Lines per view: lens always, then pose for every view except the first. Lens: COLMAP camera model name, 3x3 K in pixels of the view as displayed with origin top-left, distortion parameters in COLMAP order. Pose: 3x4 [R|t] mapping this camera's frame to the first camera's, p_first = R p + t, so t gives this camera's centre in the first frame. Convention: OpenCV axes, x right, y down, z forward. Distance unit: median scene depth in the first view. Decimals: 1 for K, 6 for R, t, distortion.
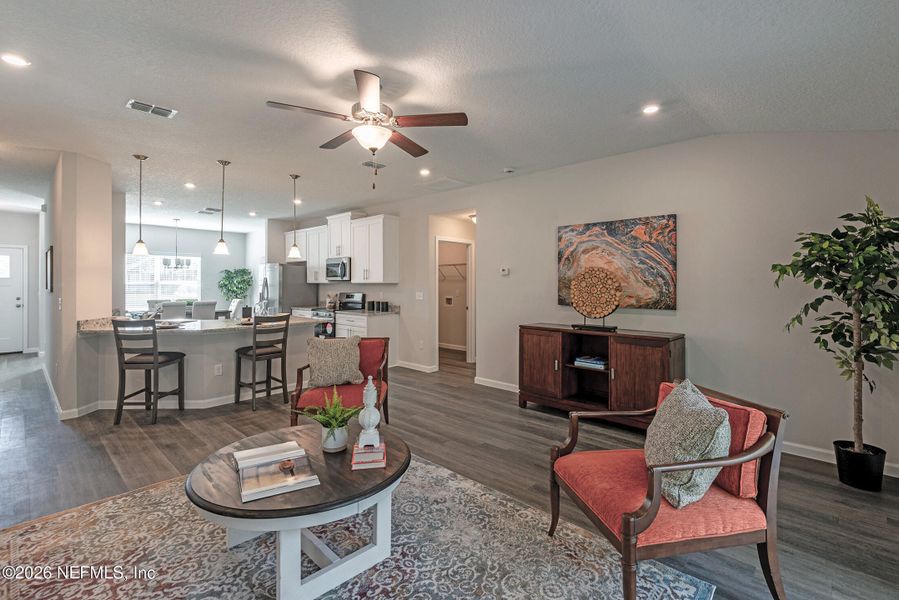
lens RADIAL K [[408.7, 0, 447.1], [0, 408.7, 278.8], [0, 0, 1]] dist [0.017728, -0.010155]
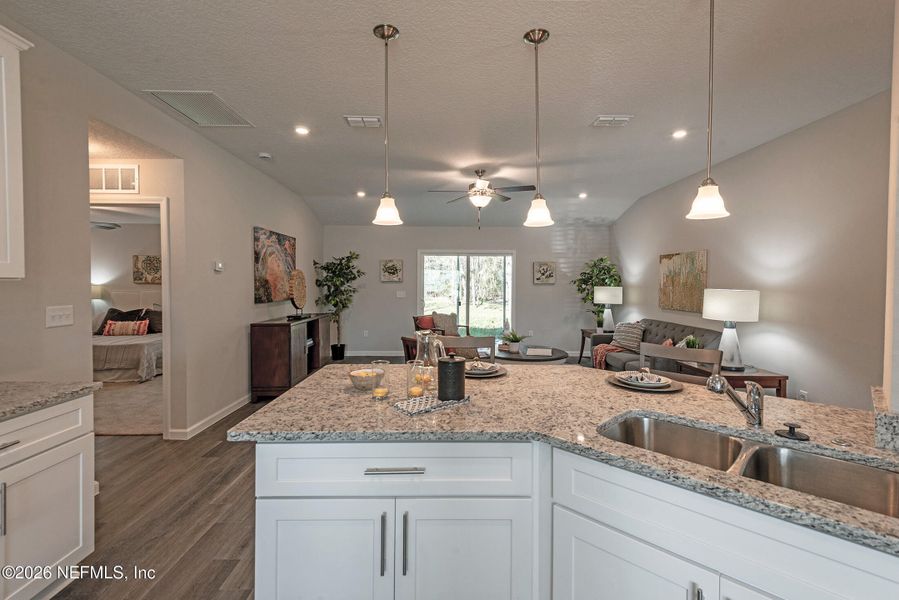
lens RADIAL K [[408.7, 0, 451.6], [0, 408.7, 291.0], [0, 0, 1]] dist [0.017728, -0.010155]
pose [[-0.701873, -0.016531, 0.712110, -0.812173], [-0.010692, 0.999863, 0.012673, 0.014424], [-0.712222, 0.001281, -0.701953, 1.393991]]
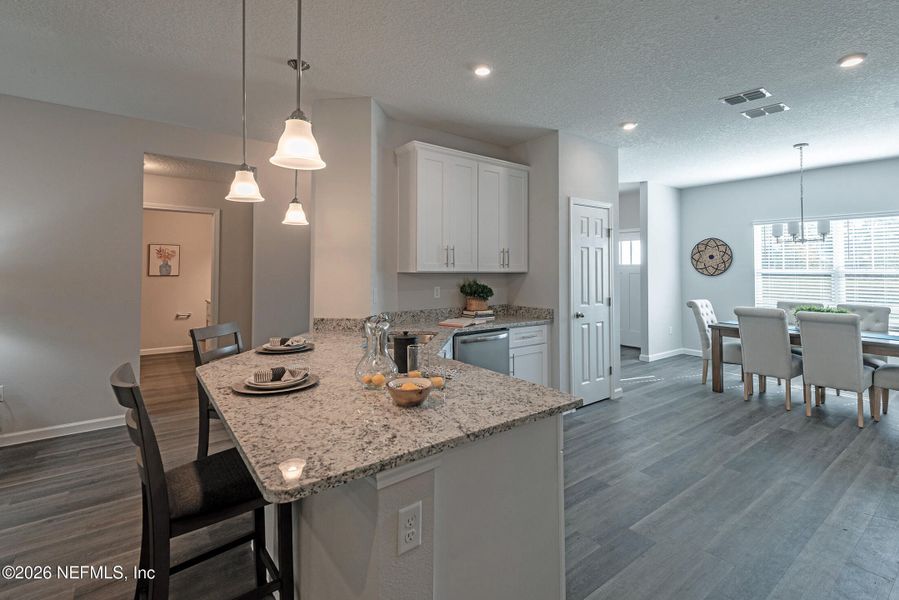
lens RADIAL K [[417.4, 0, 445.4], [0, 417.4, 264.1], [0, 0, 1]] dist [0.020189, -0.007062]
pose [[-0.164756, -0.015142, -0.986218, -0.143040], [0.006709, 0.999842, -0.016471, 0.013827], [0.986312, -0.009330, -0.164628, 1.246238]]
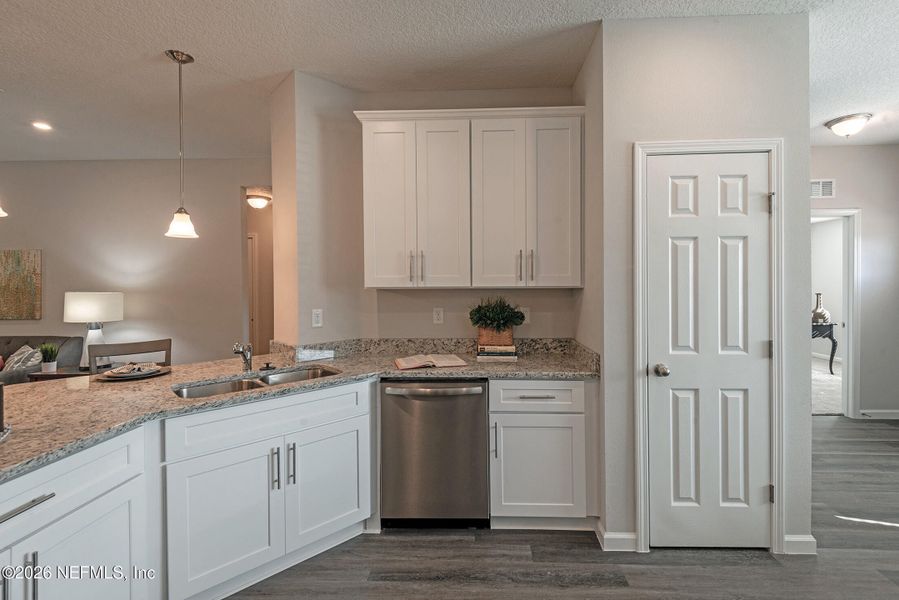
lens RADIAL K [[417.4, 0, 465.8], [0, 417.4, 286.0], [0, 0, 1]] dist [0.020189, -0.007062]
pose [[-0.750316, 0.009702, -0.661009, -0.614428], [0.013702, 0.999906, -0.000878, 0.014446], [0.660938, -0.009716, -0.750378, 1.589867]]
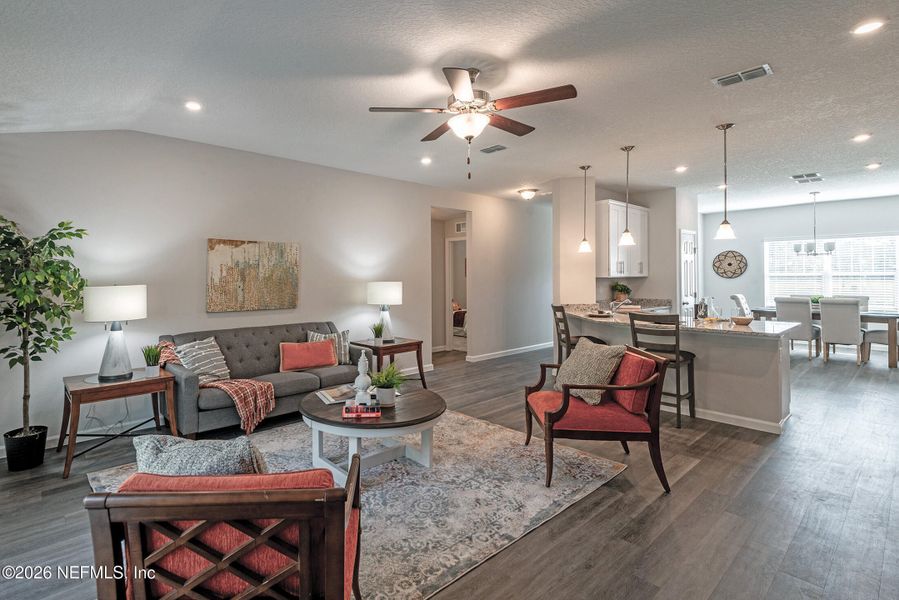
lens RADIAL K [[417.4, 0, 392.8], [0, 417.4, 280.2], [0, 0, 1]] dist [0.020189, -0.007062]
pose [[-0.128413, 0.007054, -0.991696, 0.477545], [0.018197, 0.999823, 0.004756, 0.007373], [0.991554, -0.017435, -0.128518, 0.576361]]
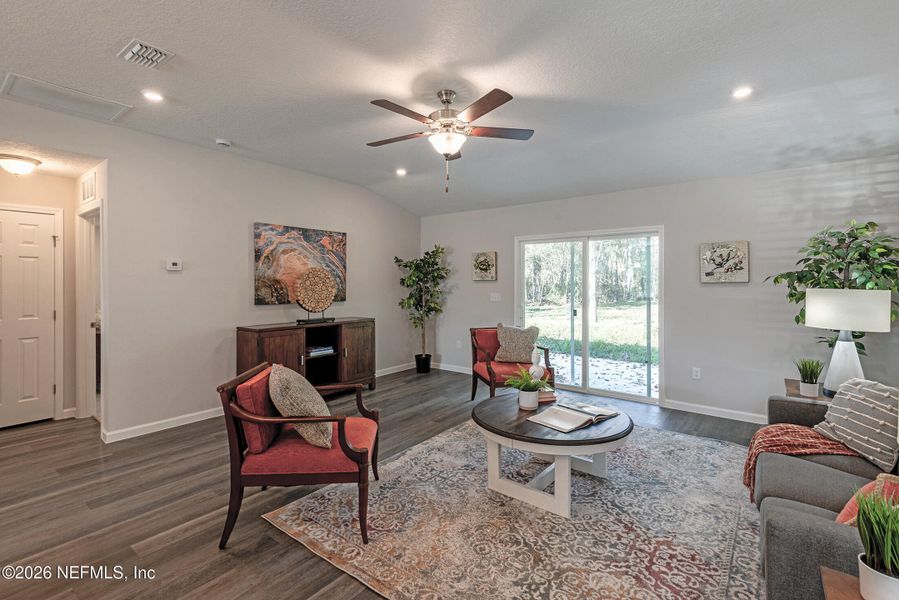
lens RADIAL K [[408.7, 0, 445.4], [0, 408.7, 286.3], [0, 0, 1]] dist [0.017728, -0.010155]
pose [[-0.093863, -0.009227, 0.995542, -0.734283], [-0.009965, 0.999916, 0.008328, 0.008206], [-0.995535, -0.009139, -0.093947, 0.660633]]
